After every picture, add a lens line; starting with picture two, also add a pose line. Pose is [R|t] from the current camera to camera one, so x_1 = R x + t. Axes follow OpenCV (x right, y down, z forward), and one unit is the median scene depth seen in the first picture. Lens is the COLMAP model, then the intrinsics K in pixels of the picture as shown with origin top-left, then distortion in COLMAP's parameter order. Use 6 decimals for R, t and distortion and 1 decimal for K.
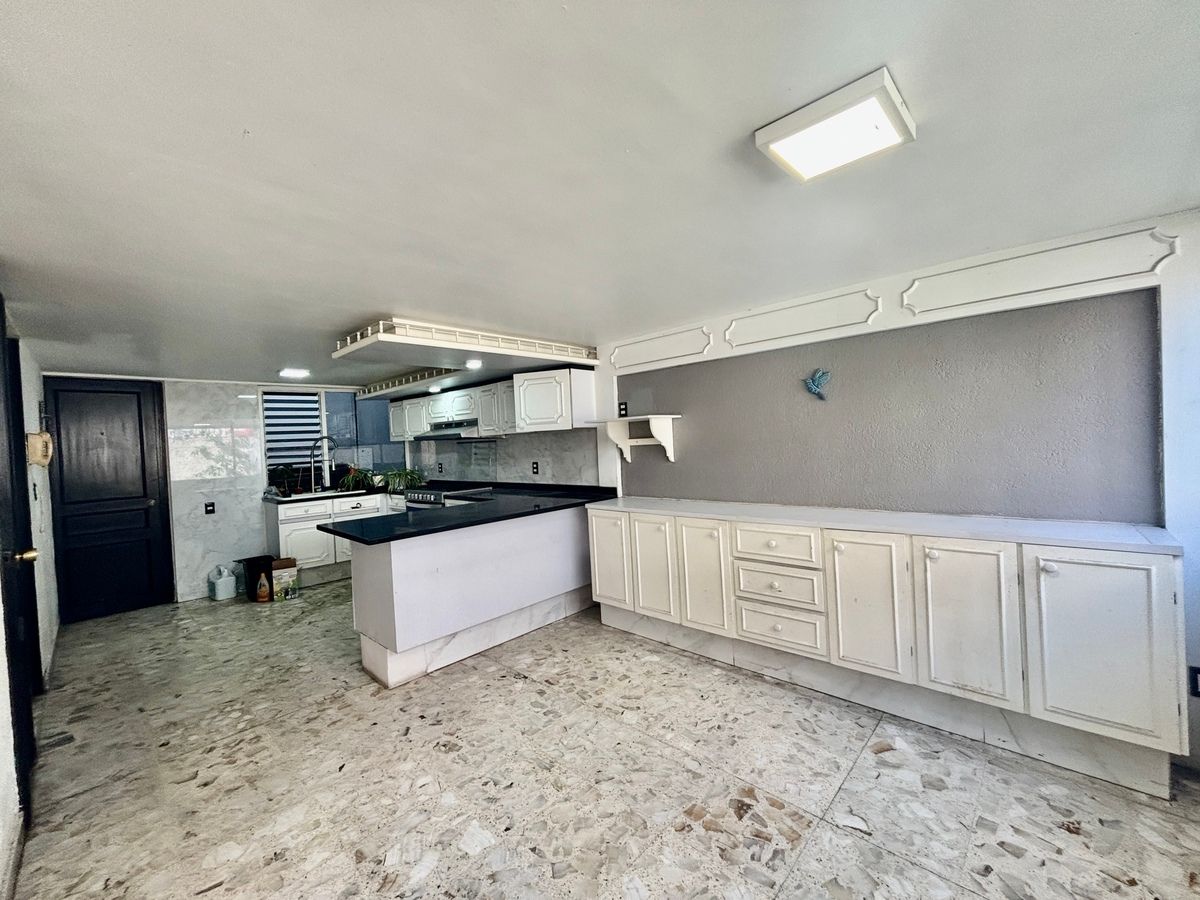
lens RADIAL K [[488.1, 0, 602.2], [0, 488.1, 443.9], [0, 0, 1]] dist [0.011809, -0.001231]
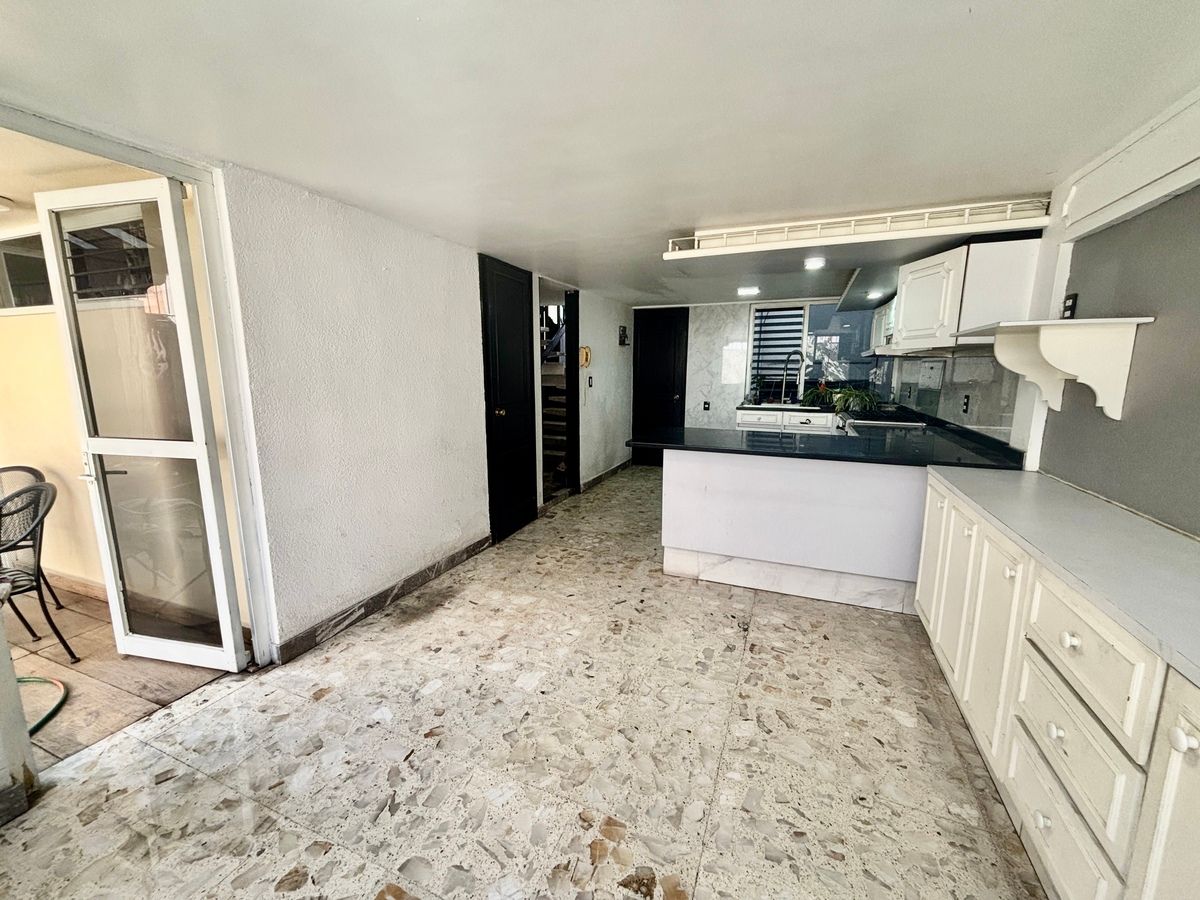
lens RADIAL K [[488.1, 0, 602.6], [0, 488.1, 452.4], [0, 0, 1]] dist [0.011809, -0.001231]
pose [[0.357217, 0.207697, -0.910636, 0.552595], [-0.025567, 0.976772, 0.212752, -0.029419], [0.933671, -0.052716, 0.354230, 0.498602]]
